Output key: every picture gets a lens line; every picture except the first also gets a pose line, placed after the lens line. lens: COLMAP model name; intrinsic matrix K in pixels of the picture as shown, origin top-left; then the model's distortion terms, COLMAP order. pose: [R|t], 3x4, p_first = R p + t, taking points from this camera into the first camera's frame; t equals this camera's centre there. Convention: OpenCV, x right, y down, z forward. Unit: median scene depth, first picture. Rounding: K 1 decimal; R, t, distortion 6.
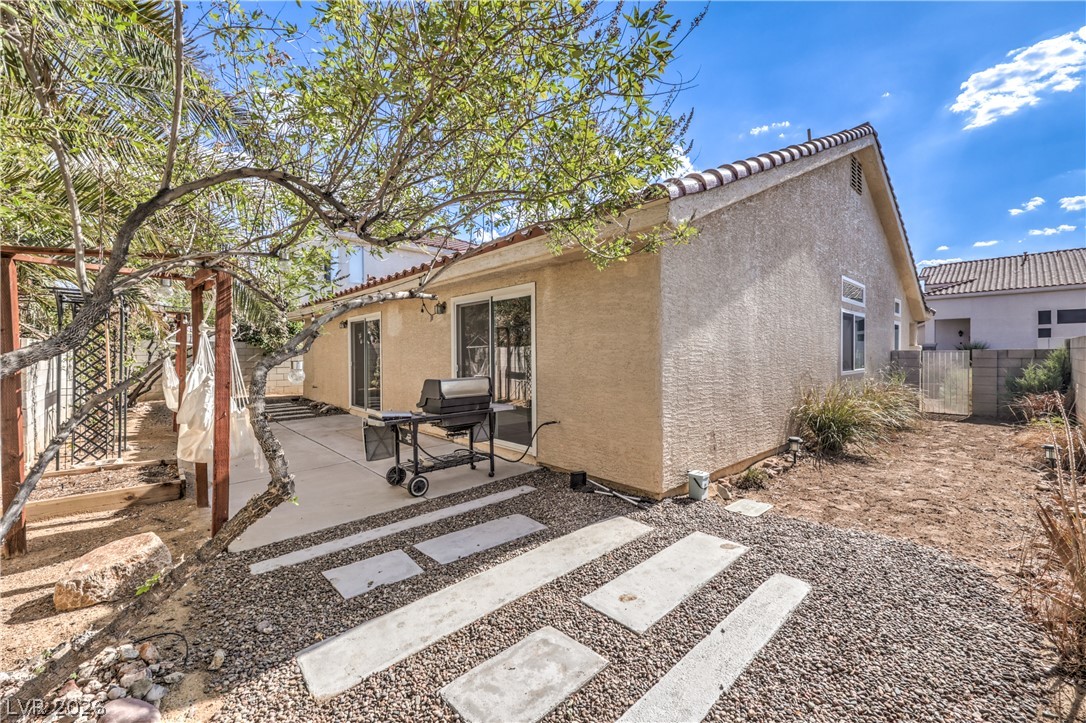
lens RADIAL K [[439.2, 0, 545.0], [0, 439.2, 355.1], [0, 0, 1]] dist [-0.003830, 0.000660]
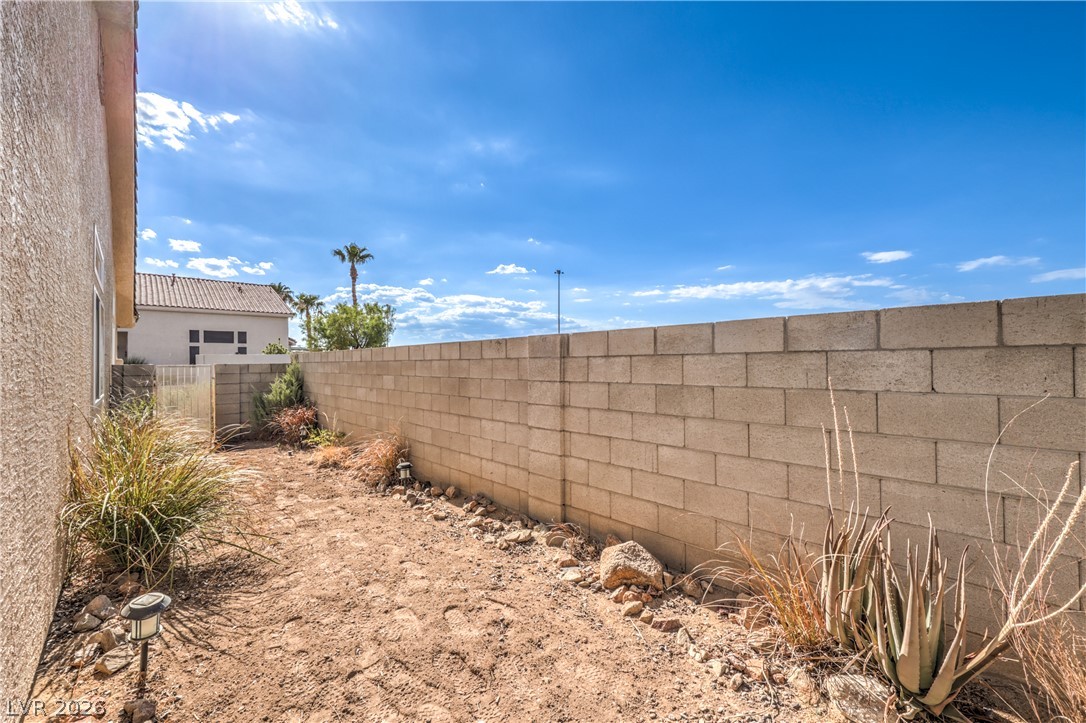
lens RADIAL K [[439.2, 0, 537.7], [0, 439.2, 355.6], [0, 0, 1]] dist [-0.003830, 0.000660]
pose [[-0.006593, 0.026058, 0.999639, 0.110549], [0.011389, 0.999598, -0.025982, 0.001069], [-0.999913, 0.011213, -0.006887, 0.375147]]
